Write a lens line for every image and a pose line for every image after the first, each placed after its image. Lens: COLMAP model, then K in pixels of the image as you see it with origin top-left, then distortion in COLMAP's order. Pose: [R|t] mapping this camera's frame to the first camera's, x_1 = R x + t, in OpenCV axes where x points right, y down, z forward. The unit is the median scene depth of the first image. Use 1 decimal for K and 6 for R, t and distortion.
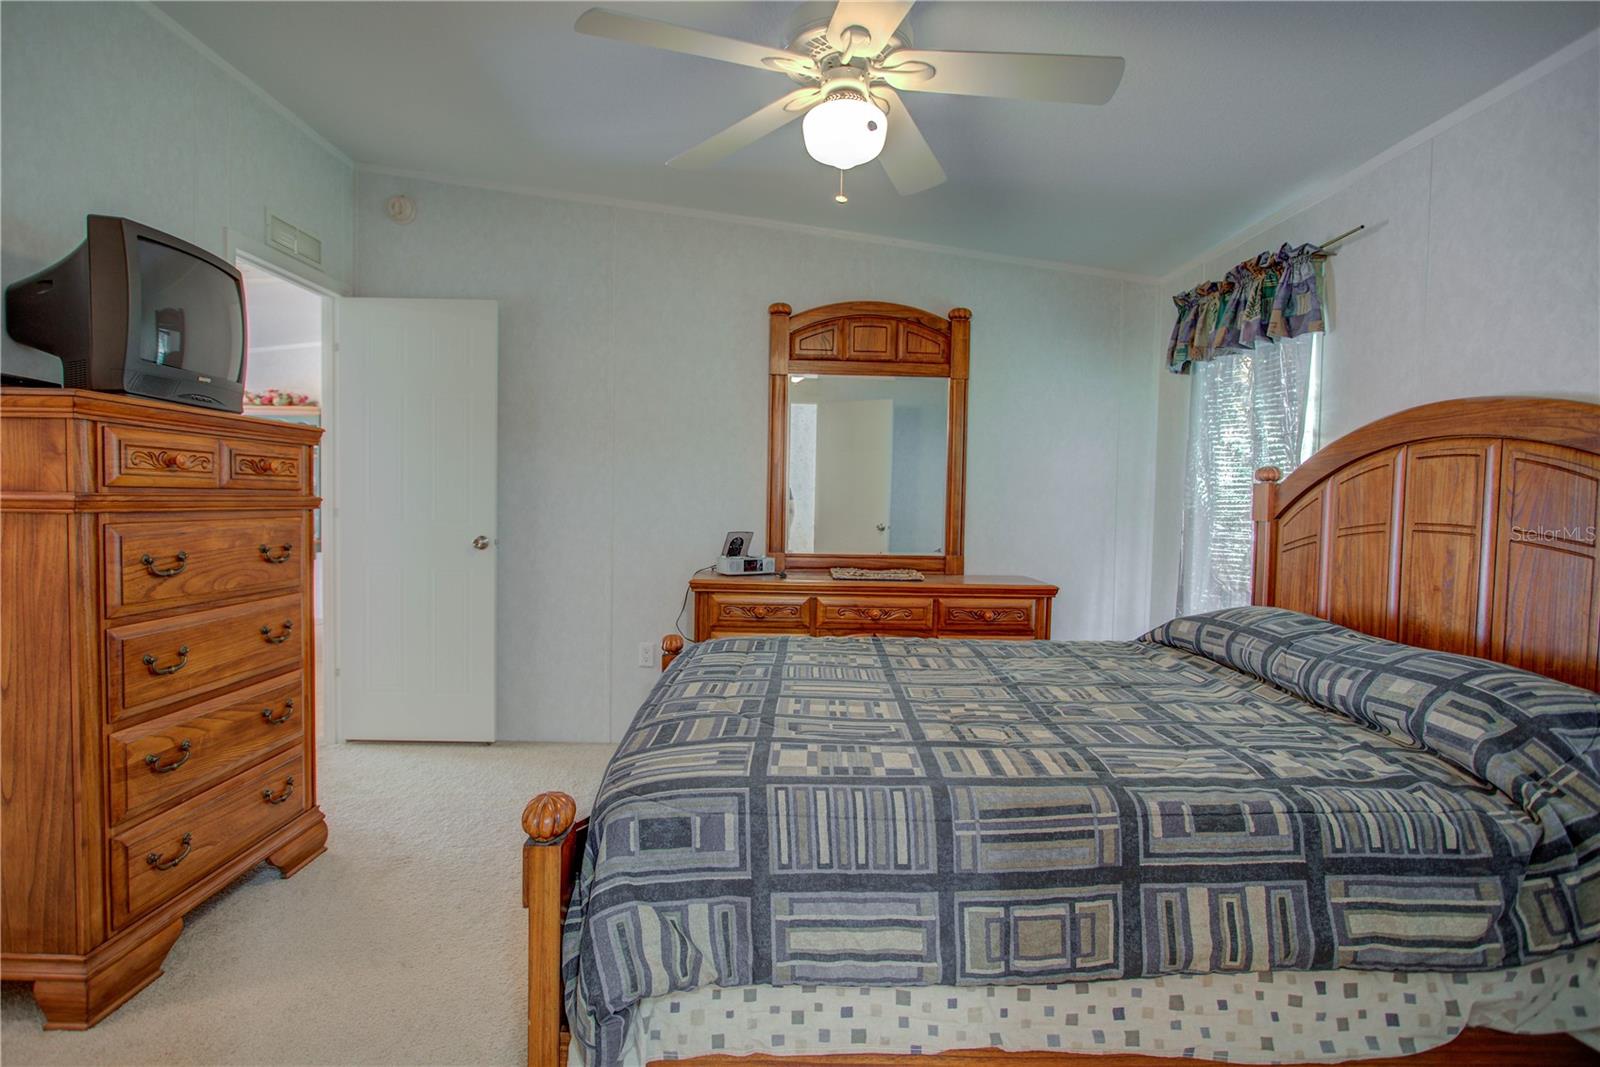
lens RADIAL K [[786.3, 0, 800.0], [0, 786.3, 533.5], [0, 0, 1]] dist [0.000976, 0.000560]
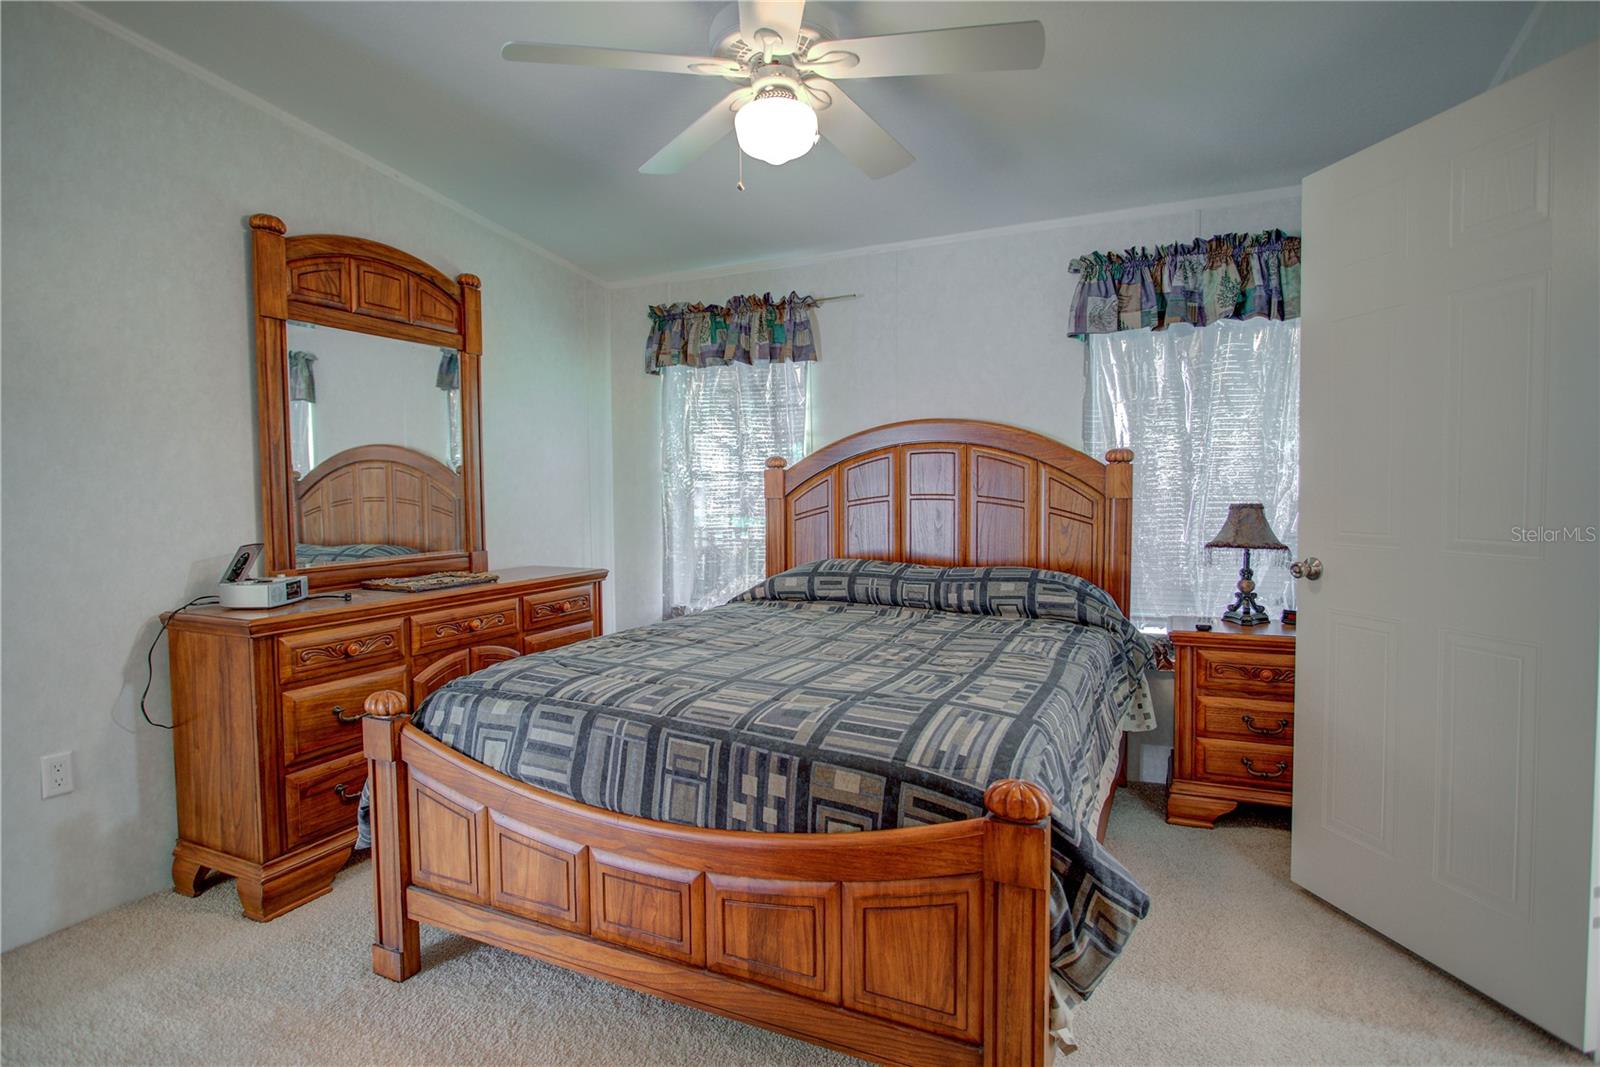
lens RADIAL K [[822.7, 0, 779.4], [0, 822.7, 529.9], [0, 0, 1]] dist [-0.020277, 0.009147]
pose [[0.466868, -0.069285, 0.881609, -0.784328], [0.058313, 0.997168, 0.047486, -0.034432], [-0.882402, 0.029239, 0.469586, 0.432961]]
